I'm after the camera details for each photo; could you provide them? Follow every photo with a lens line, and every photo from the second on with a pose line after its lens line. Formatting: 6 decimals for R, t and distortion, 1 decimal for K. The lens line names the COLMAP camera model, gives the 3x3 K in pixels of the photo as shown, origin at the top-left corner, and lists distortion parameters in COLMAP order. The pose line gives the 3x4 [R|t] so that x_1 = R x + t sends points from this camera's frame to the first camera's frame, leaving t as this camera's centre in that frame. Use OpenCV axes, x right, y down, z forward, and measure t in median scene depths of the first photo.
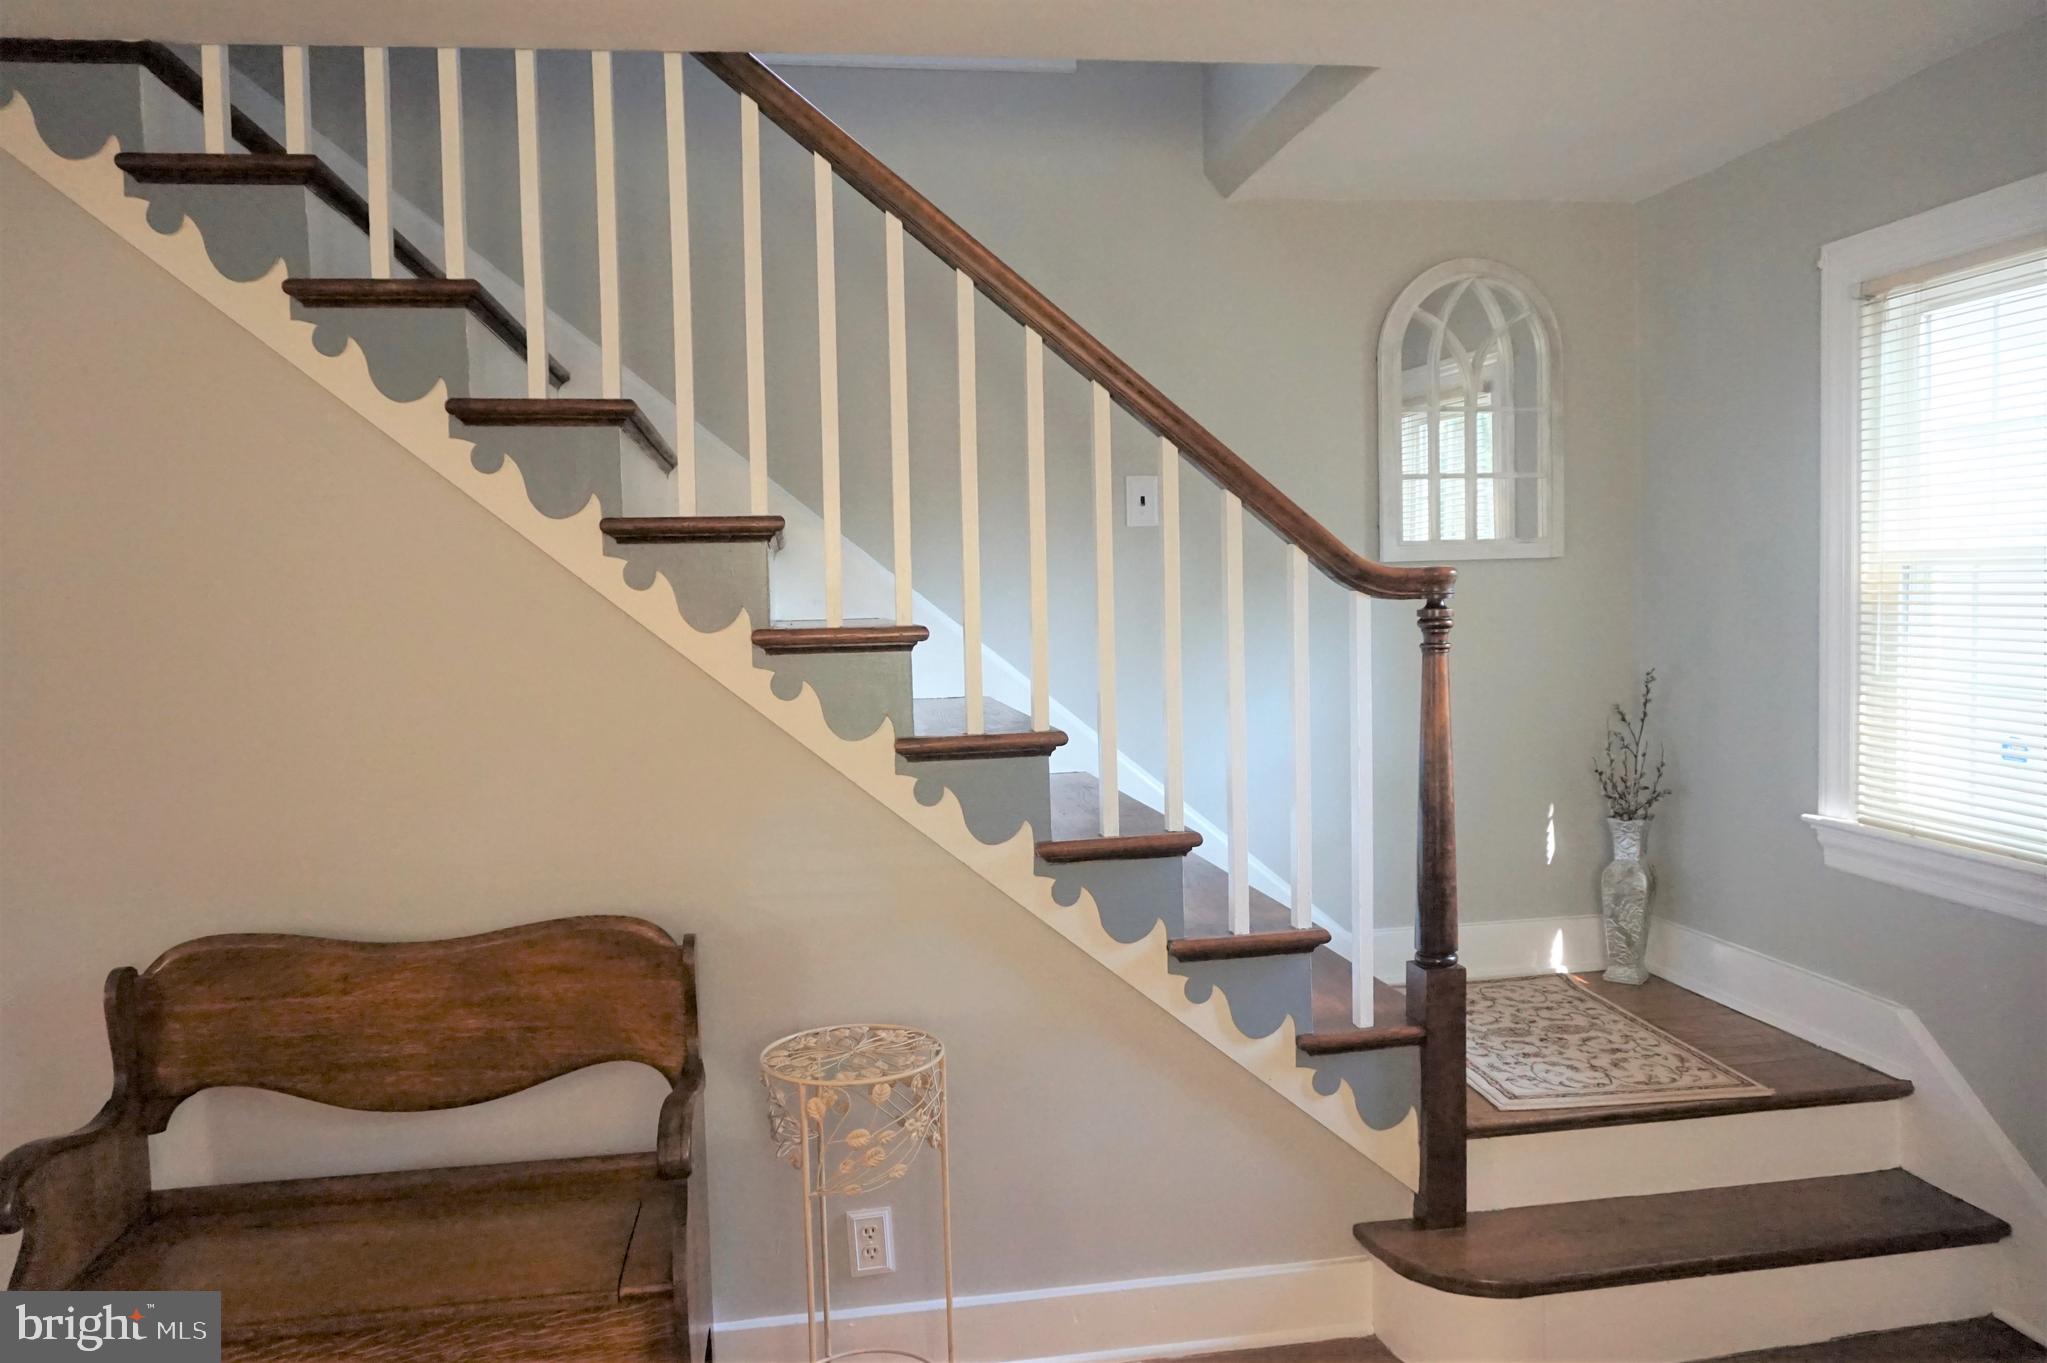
lens RADIAL K [[1442.4, 0, 1023.5], [0, 1442.4, 681.5], [0, 0, 1]] dist [-0.052241, 0.037155]
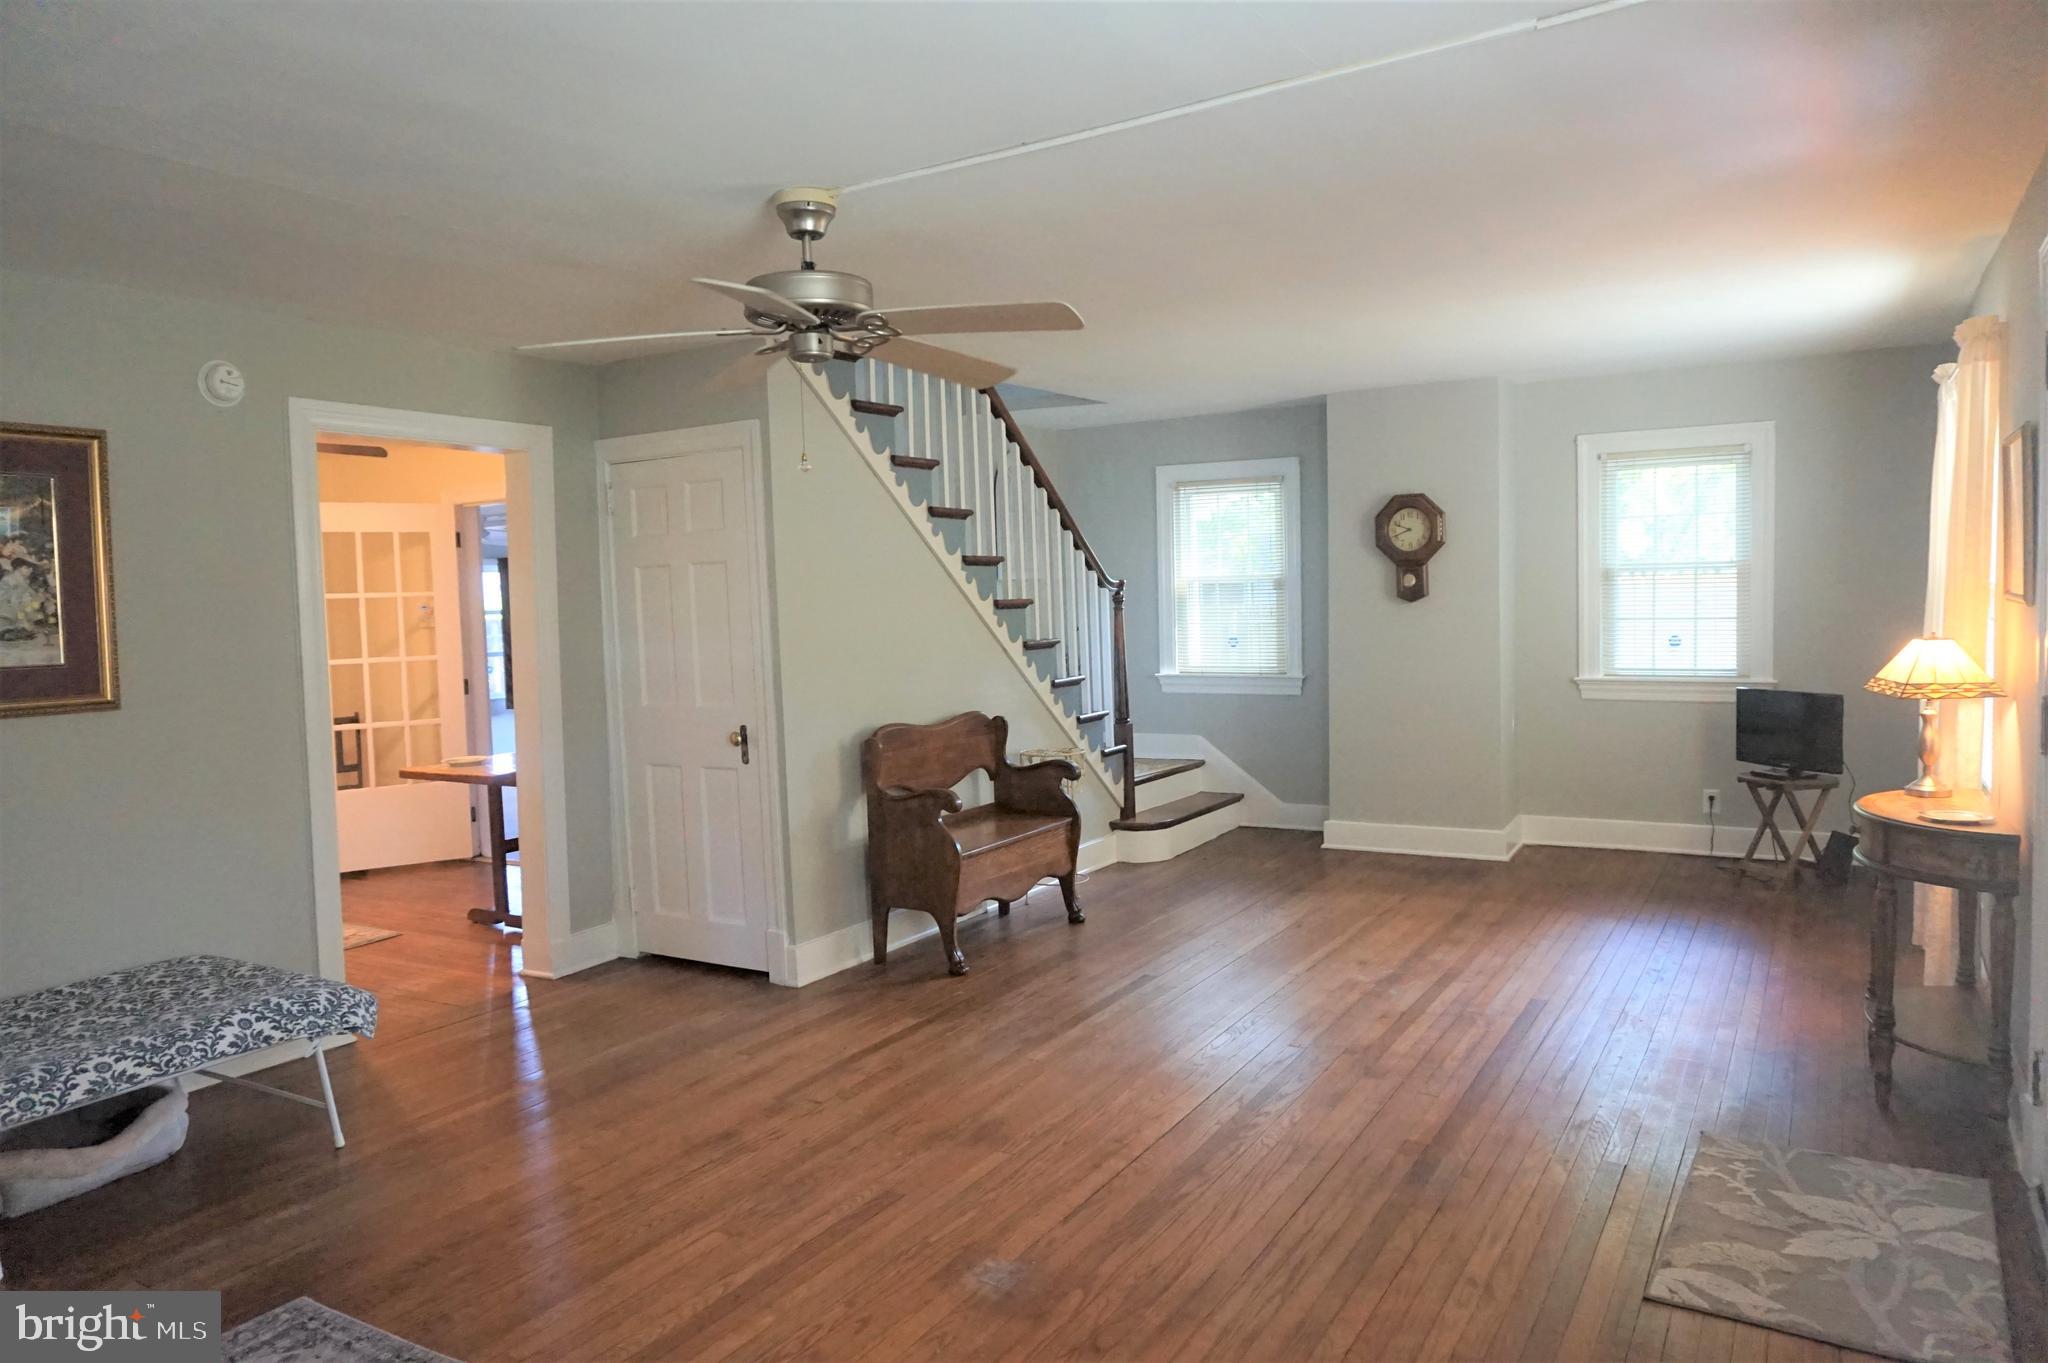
lens RADIAL K [[1443.1, 0, 1024.0], [0, 1443.1, 681.5], [0, 0, 1]] dist [-0.052241, 0.037155]
pose [[0.629412, -0.042450, 0.775911, -1.984362], [0.060280, 0.998165, 0.005711, 0.088253], [-0.774730, 0.043178, 0.630816, -0.609614]]
